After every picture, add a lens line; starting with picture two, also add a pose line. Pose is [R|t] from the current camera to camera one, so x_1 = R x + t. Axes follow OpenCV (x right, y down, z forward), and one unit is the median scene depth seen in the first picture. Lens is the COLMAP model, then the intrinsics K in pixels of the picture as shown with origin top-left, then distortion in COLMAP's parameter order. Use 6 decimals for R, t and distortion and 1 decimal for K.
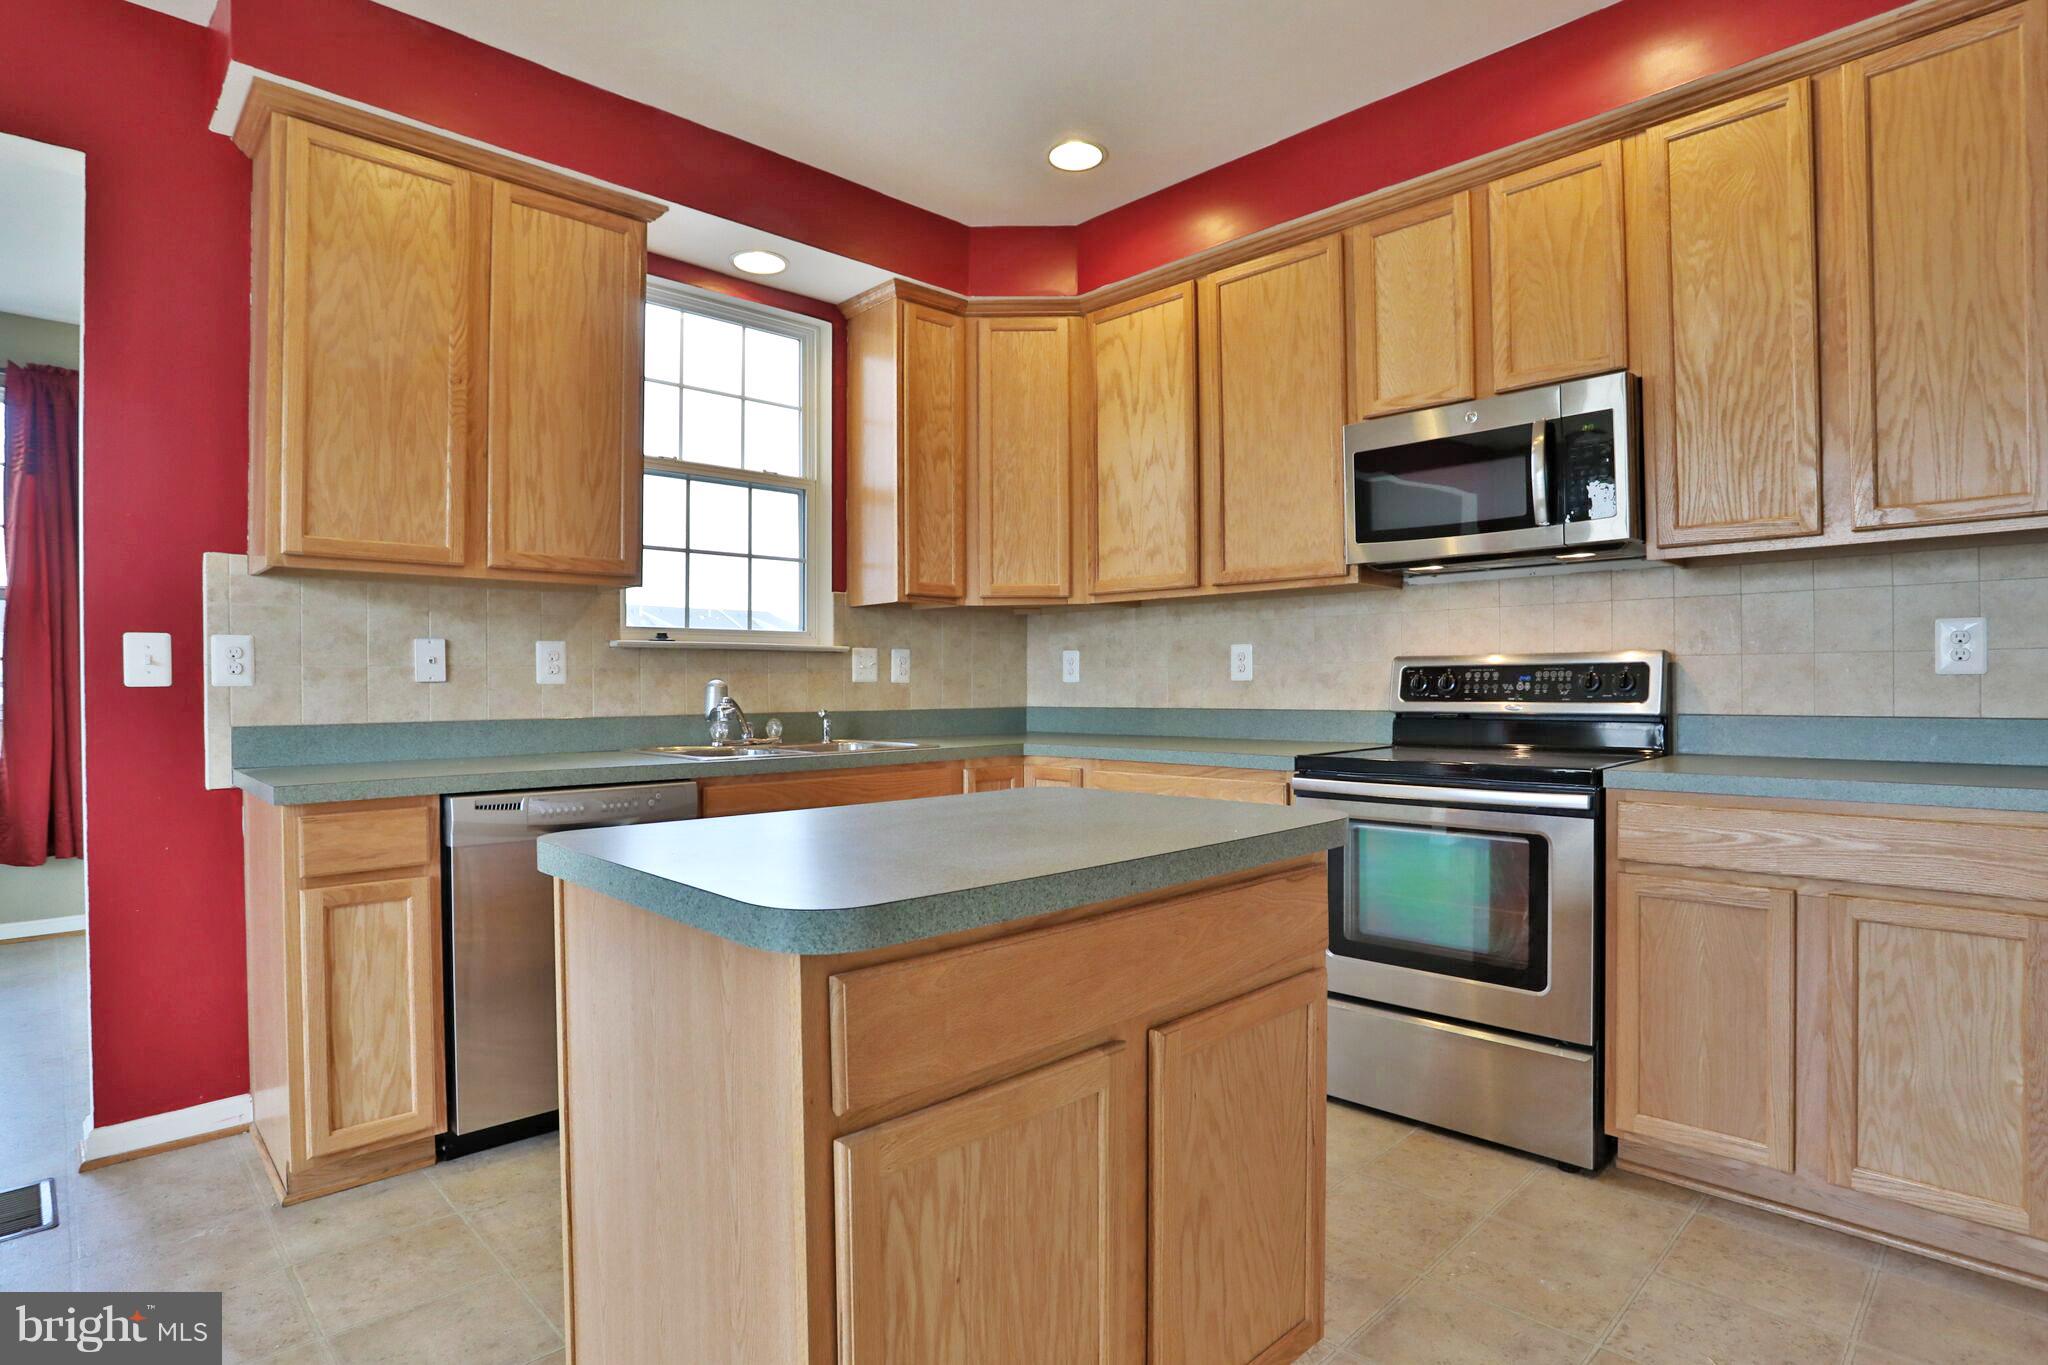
lens RADIAL K [[1056.5, 0, 1022.4], [0, 1056.5, 687.1], [0, 0, 1]] dist [-0.070992, 0.032039]
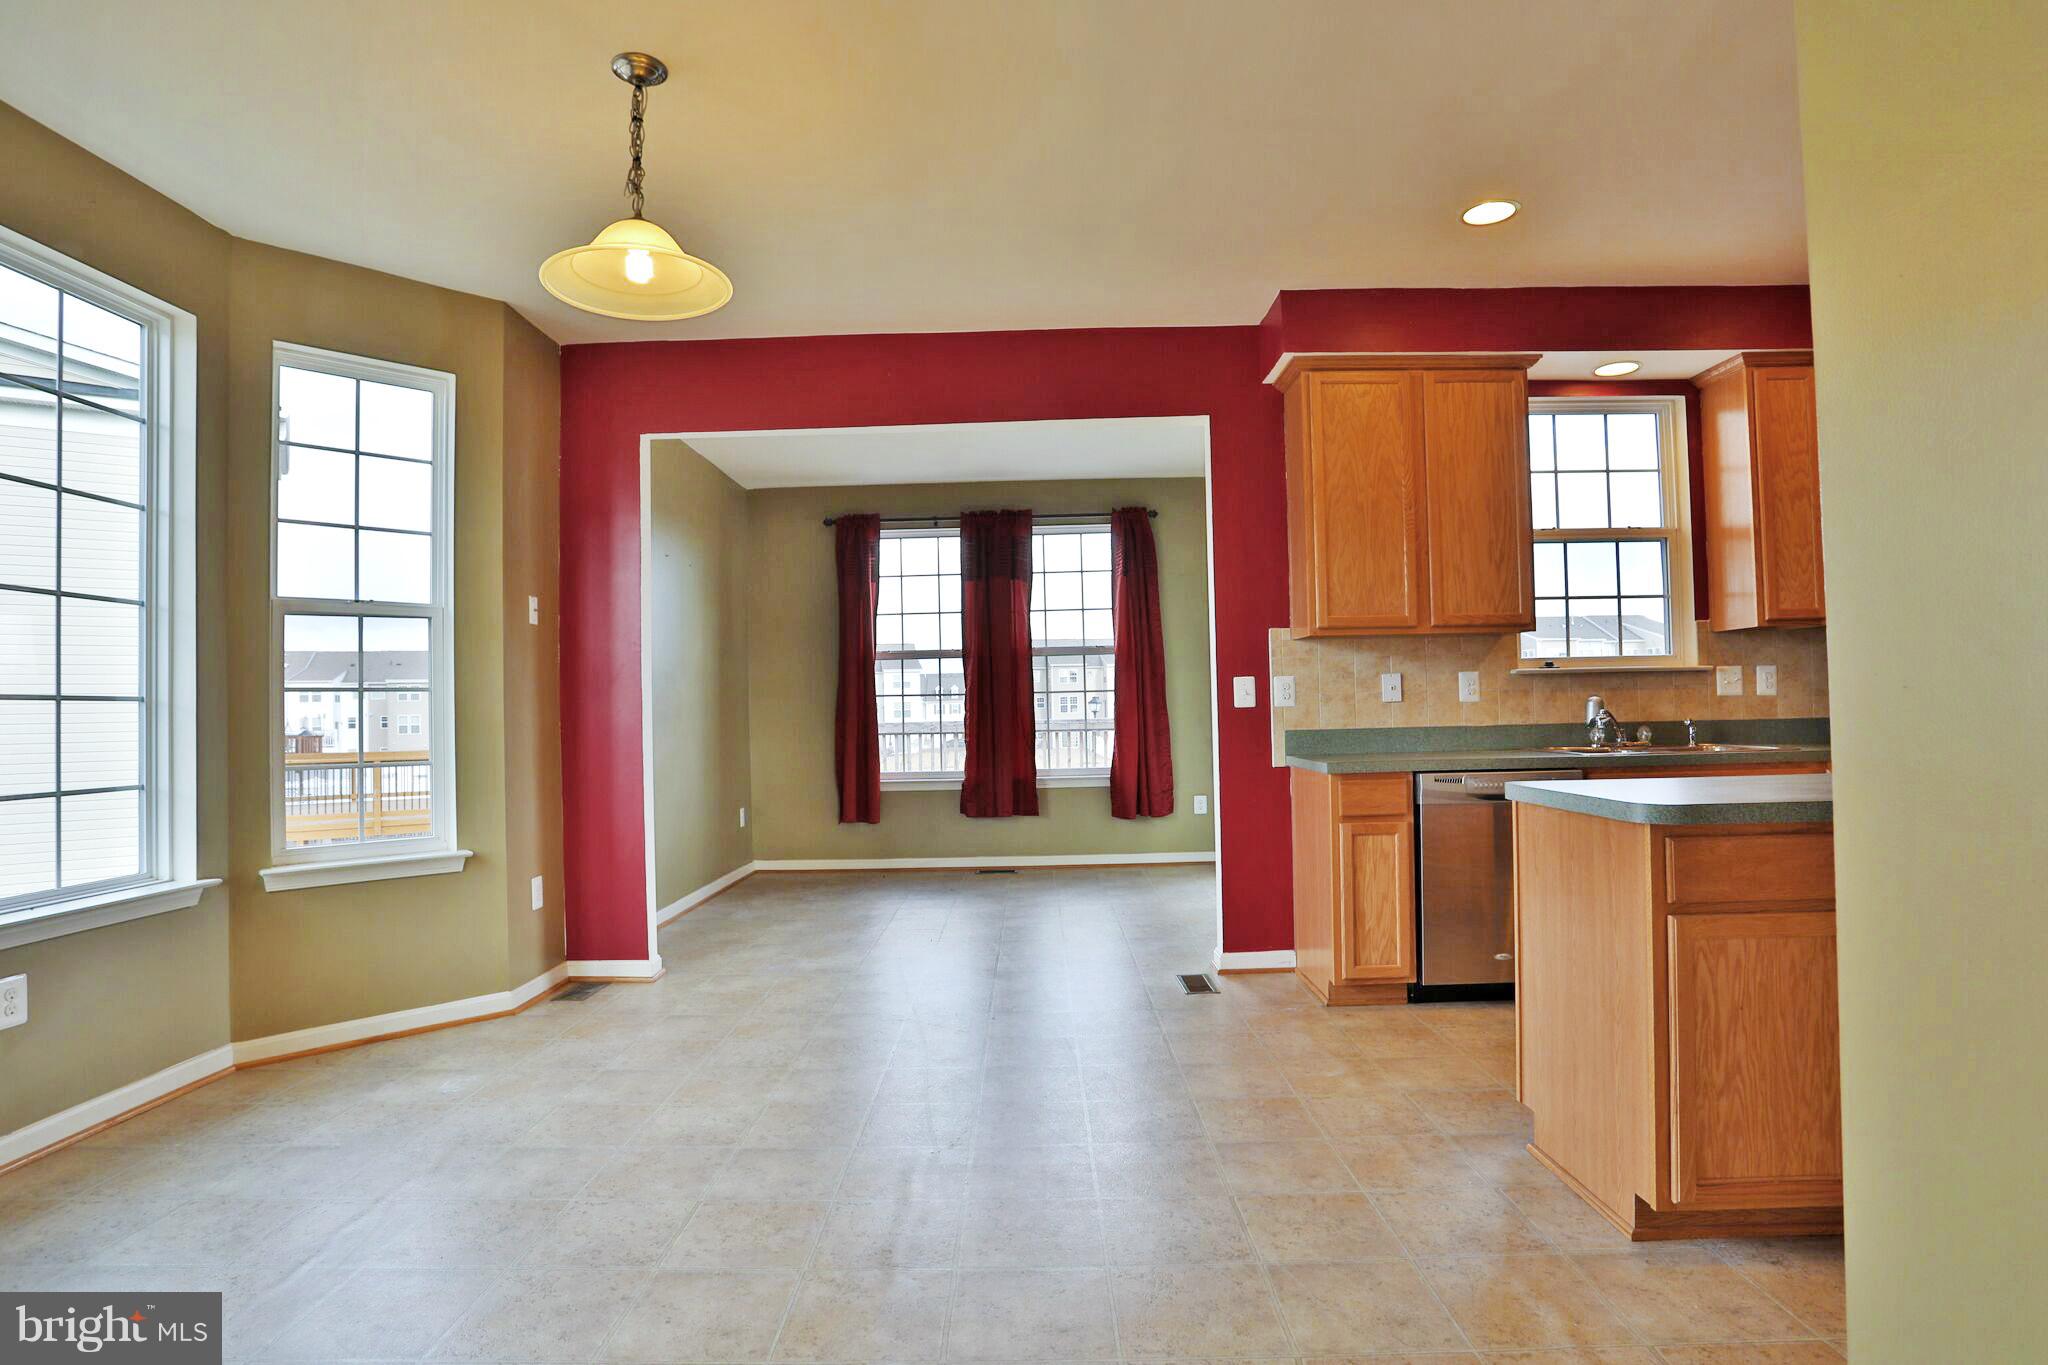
lens RADIAL K [[1056.5, 0, 1022.4], [0, 1056.5, 687.1], [0, 0, 1]] dist [-0.070992, 0.032039]
pose [[0.711479, -0.025239, -0.702254, 0.127560], [0.015155, 0.999673, -0.020575, -0.003253], [0.702544, 0.003996, 0.711629, -0.490312]]
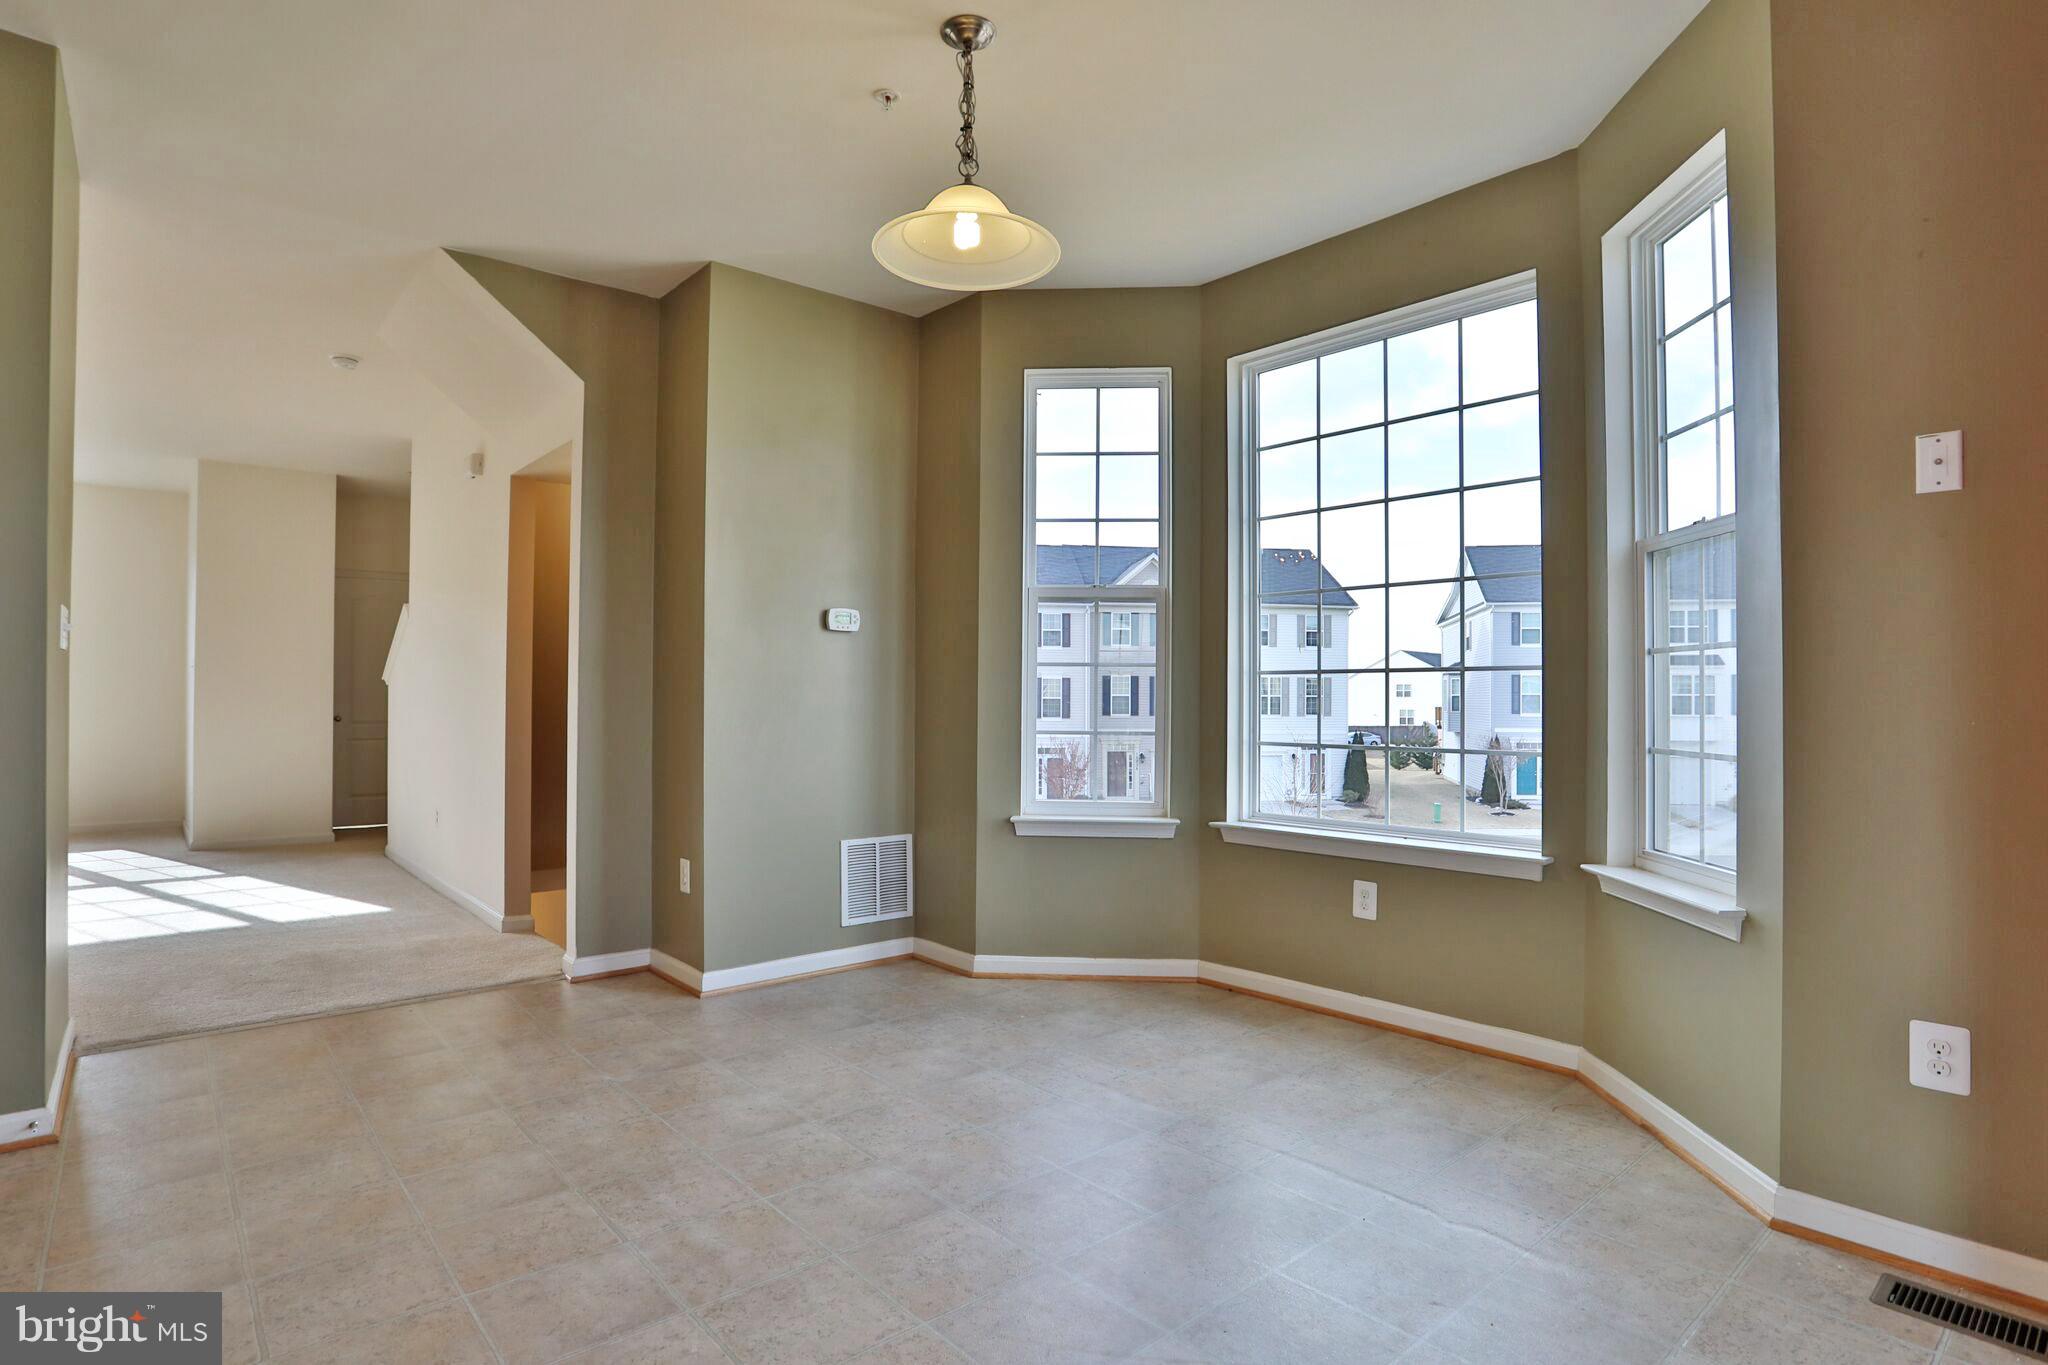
lens RADIAL K [[1056.5, 0, 1022.4], [0, 1056.5, 687.1], [0, 0, 1]] dist [-0.070992, 0.032039]
pose [[-0.998023, 0.003635, 0.062752, -0.844484], [0.003006, 0.999944, -0.010119, 0.003825], [-0.062785, -0.009911, -0.997978, 0.807625]]
